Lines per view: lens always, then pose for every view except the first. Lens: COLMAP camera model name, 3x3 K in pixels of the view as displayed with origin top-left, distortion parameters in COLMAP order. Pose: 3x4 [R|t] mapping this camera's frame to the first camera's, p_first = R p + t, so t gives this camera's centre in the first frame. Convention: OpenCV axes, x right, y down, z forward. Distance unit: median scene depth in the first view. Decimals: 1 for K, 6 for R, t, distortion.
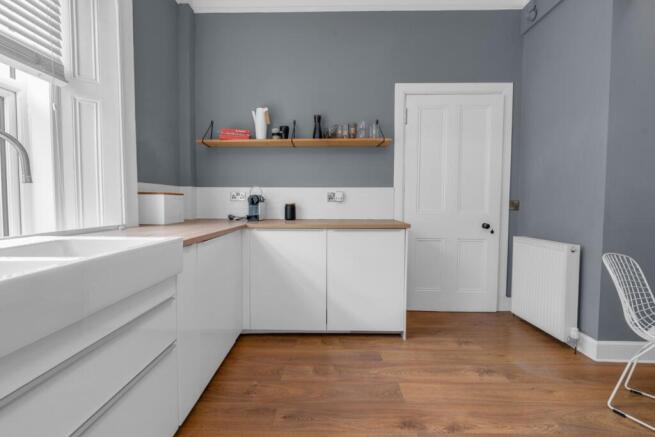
lens RADIAL K [[294.4, 0, 327.0], [0, 294.4, 213.5], [0, 0, 1]] dist [-0.005292, 0.001423]
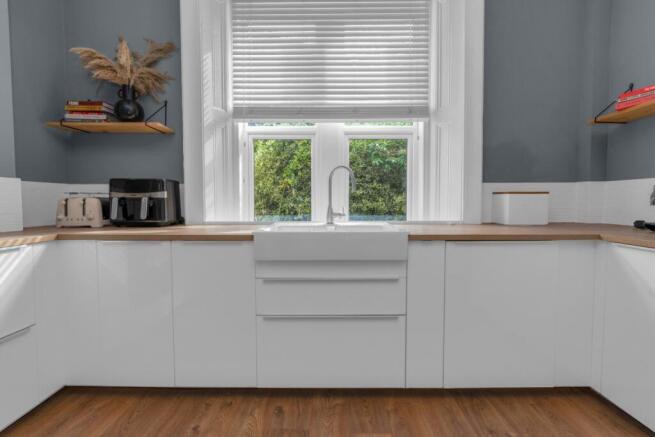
lens RADIAL K [[294.4, 0, 327.0], [0, 294.4, 213.5], [0, 0, 1]] dist [-0.005292, 0.001423]
pose [[-0.000353, 0.045366, -0.998970, 0.431290], [-0.036246, 0.998313, 0.045349, -0.023538], [0.999343, 0.036224, 0.001292, 0.410291]]
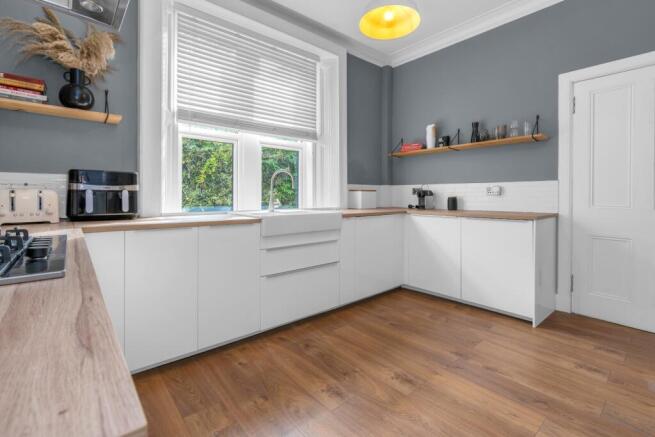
lens RADIAL K [[305.3, 0, 327.0], [0, 305.3, 191.9], [0, 0, 1]] dist [-0.000009, 0.000291]
pose [[0.659173, -0.008419, -0.751944, 0.664258], [-0.029392, 0.998885, -0.036950, 0.011376], [0.751417, 0.046458, 0.658190, -0.322320]]
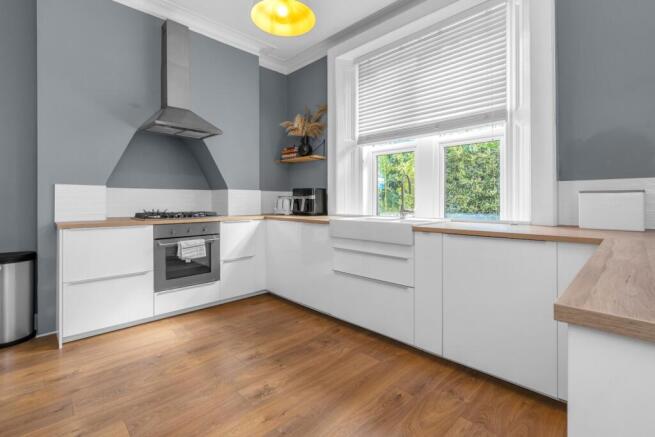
lens RADIAL K [[302.3, 0, 328.6], [0, 302.3, 199.6], [0, 0, 1]] dist [-0.001471, 0.000390]
pose [[-0.701655, -0.002504, -0.712512, 0.615895], [-0.026004, 0.999418, 0.022095, -0.048300], [0.712042, 0.034031, -0.701312, 1.129987]]
